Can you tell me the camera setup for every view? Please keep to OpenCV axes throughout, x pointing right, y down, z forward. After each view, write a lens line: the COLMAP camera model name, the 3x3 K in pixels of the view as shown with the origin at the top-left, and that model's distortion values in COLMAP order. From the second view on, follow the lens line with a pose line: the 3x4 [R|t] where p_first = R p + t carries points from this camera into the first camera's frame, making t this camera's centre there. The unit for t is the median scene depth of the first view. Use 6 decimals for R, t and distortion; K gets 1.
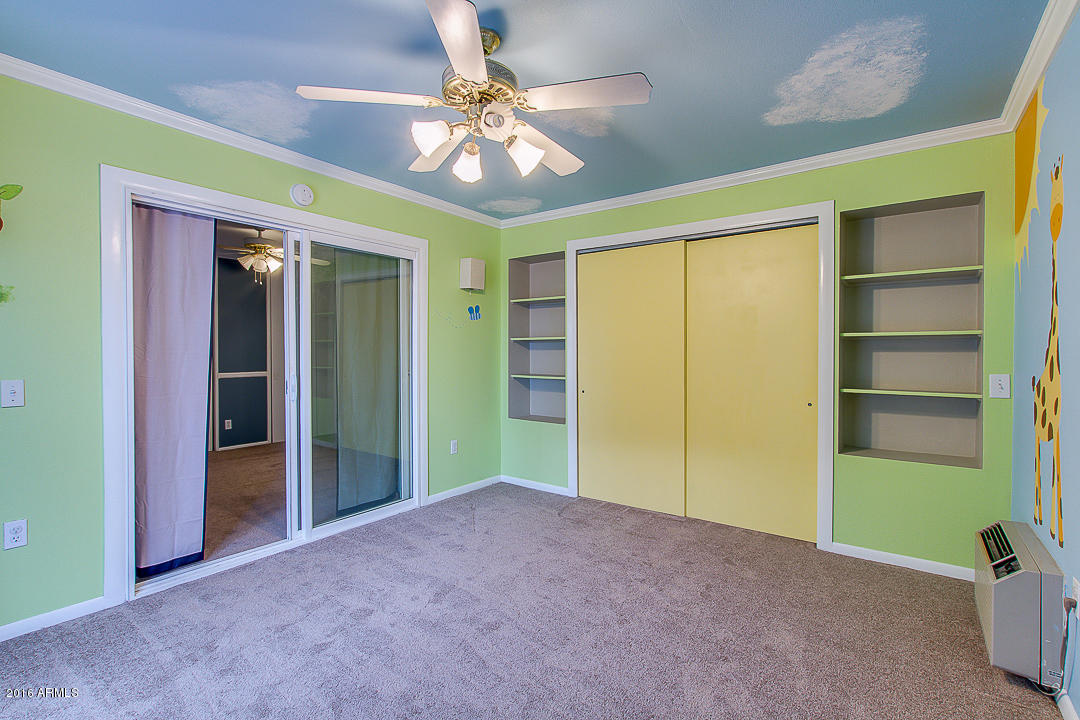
lens RADIAL K [[494.4, 0, 541.5], [0, 494.4, 355.3], [0, 0, 1]] dist [0.000401, -0.003763]
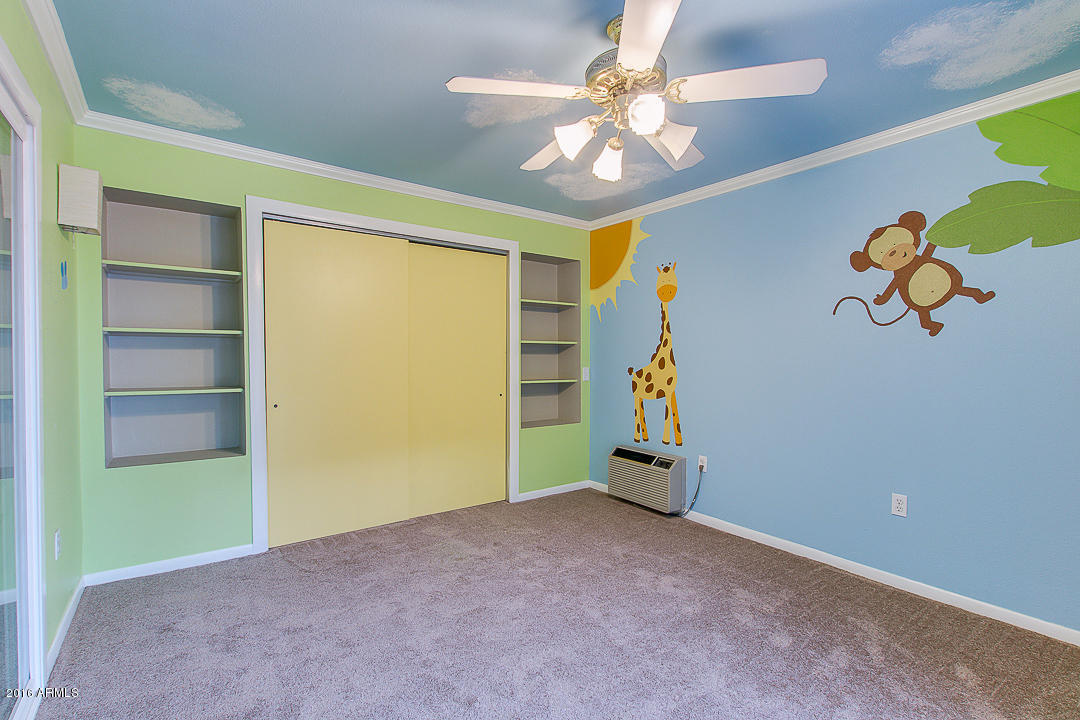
lens RADIAL K [[494.4, 0, 539.8], [0, 494.4, 365.5], [0, 0, 1]] dist [0.000401, -0.003763]
pose [[0.294670, -0.022570, 0.955332, -0.573843], [-0.001741, 0.999707, 0.024155, -0.007530], [-0.955597, -0.008781, 0.294545, 0.454910]]
